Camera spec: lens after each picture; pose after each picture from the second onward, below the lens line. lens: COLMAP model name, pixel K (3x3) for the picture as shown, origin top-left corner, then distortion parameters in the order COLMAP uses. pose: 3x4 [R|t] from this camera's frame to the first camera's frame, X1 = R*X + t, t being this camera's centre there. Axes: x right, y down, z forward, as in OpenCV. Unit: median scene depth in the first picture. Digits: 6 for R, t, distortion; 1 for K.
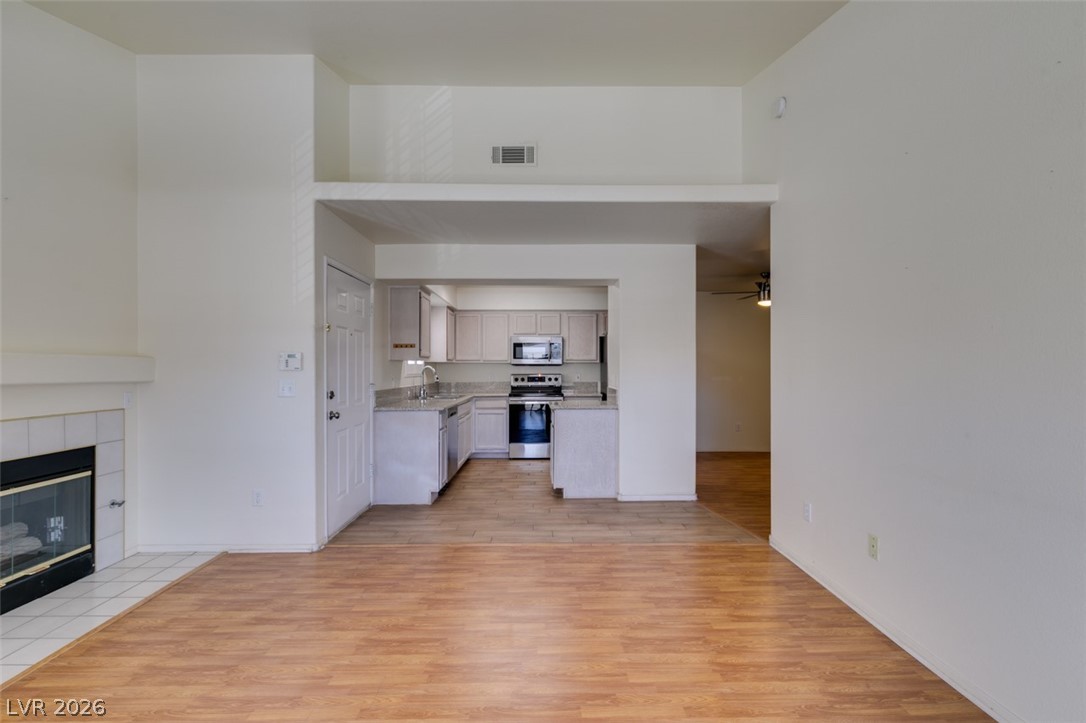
lens RADIAL K [[485.2, 0, 542.6], [0, 485.2, 366.8], [0, 0, 1]] dist [0.000437, -0.001368]
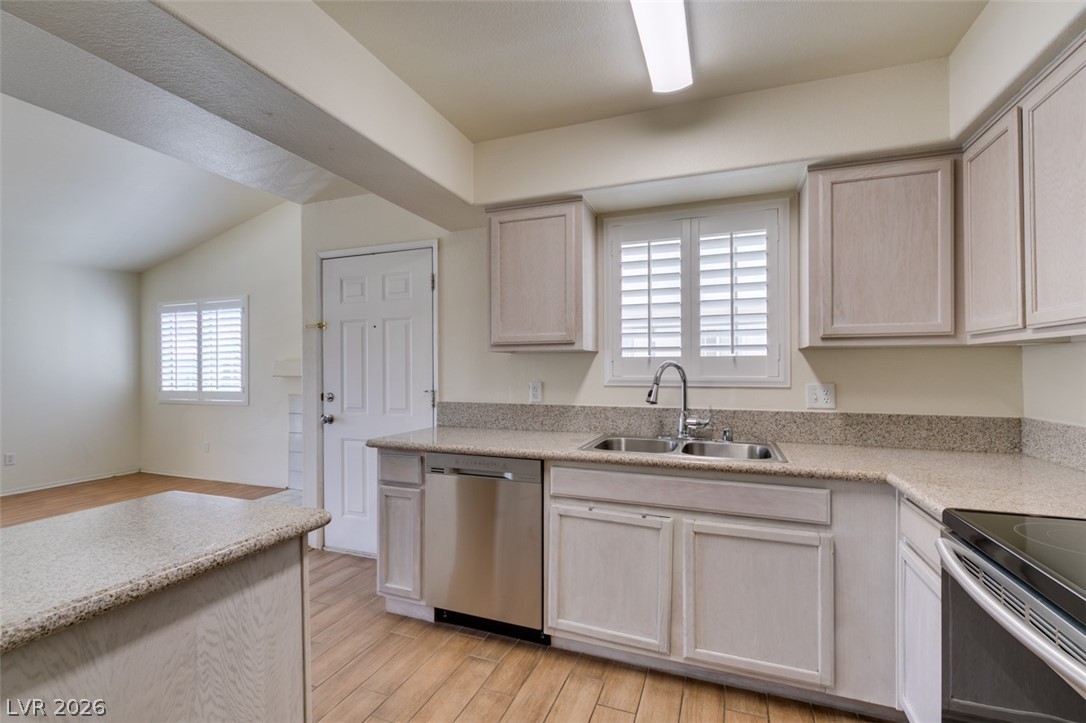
lens RADIAL K [[485.2, 0, 542.1], [0, 485.2, 367.4], [0, 0, 1]] dist [0.000437, -0.001368]
pose [[-0.366604, 0.003271, -0.930371, 0.251887], [0.008510, 0.999964, 0.000162, 0.003379], [0.930338, -0.007858, -0.366618, 1.535959]]
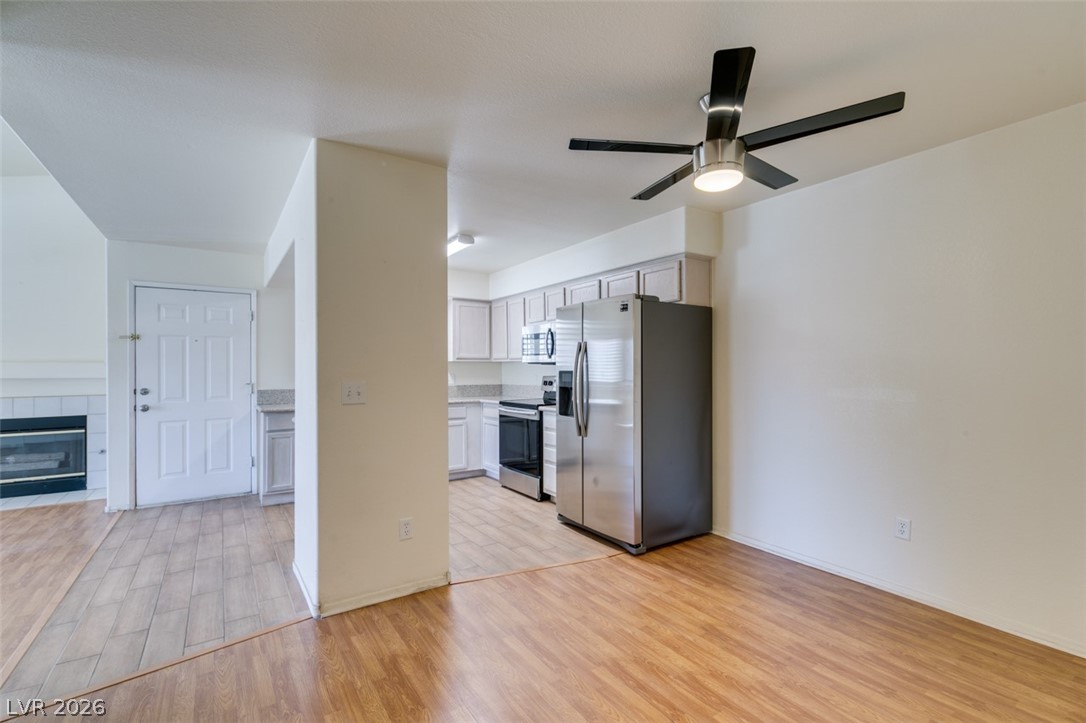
lens RADIAL K [[485.2, 0, 540.9], [0, 485.2, 364.4], [0, 0, 1]] dist [0.000437, -0.001368]
pose [[0.543601, -0.007351, -0.839312, 1.024622], [0.007577, 0.999964, -0.003851, 0.001001], [0.839310, -0.004266, 0.543637, 1.049121]]
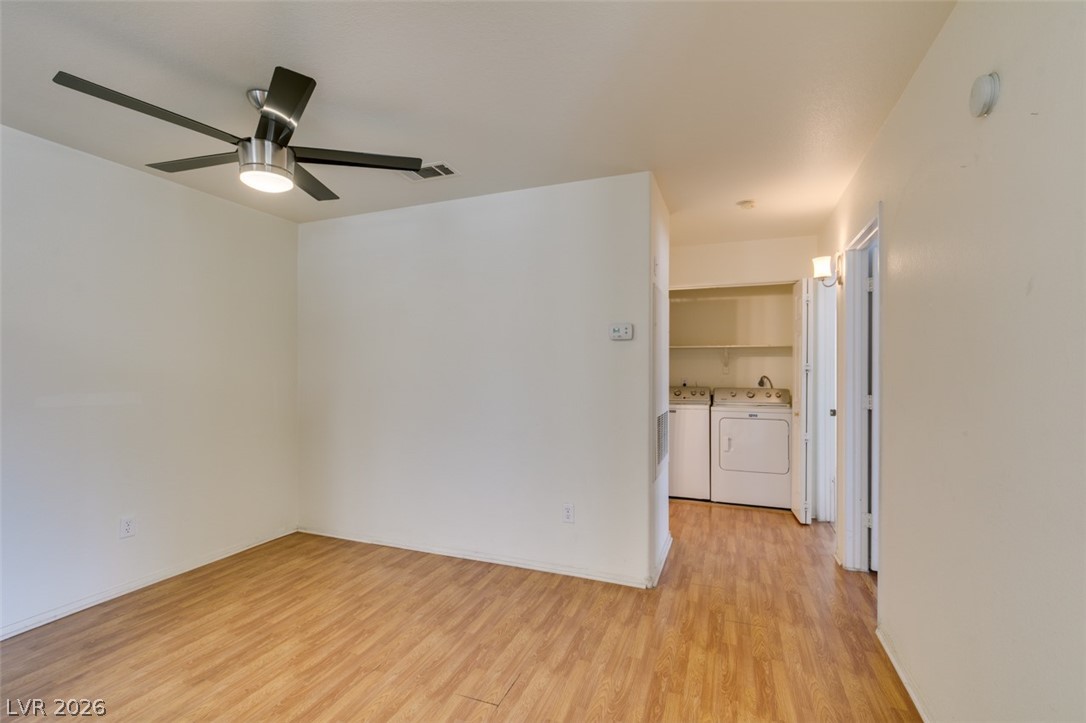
lens RADIAL K [[485.2, 0, 540.9], [0, 485.2, 364.8], [0, 0, 1]] dist [0.000437, -0.001368]
pose [[0.379720, 0.005196, 0.925087, 0.318181], [-0.005130, 0.999981, -0.003511, -0.002567], [-0.925087, -0.003412, 0.379740, 1.025502]]
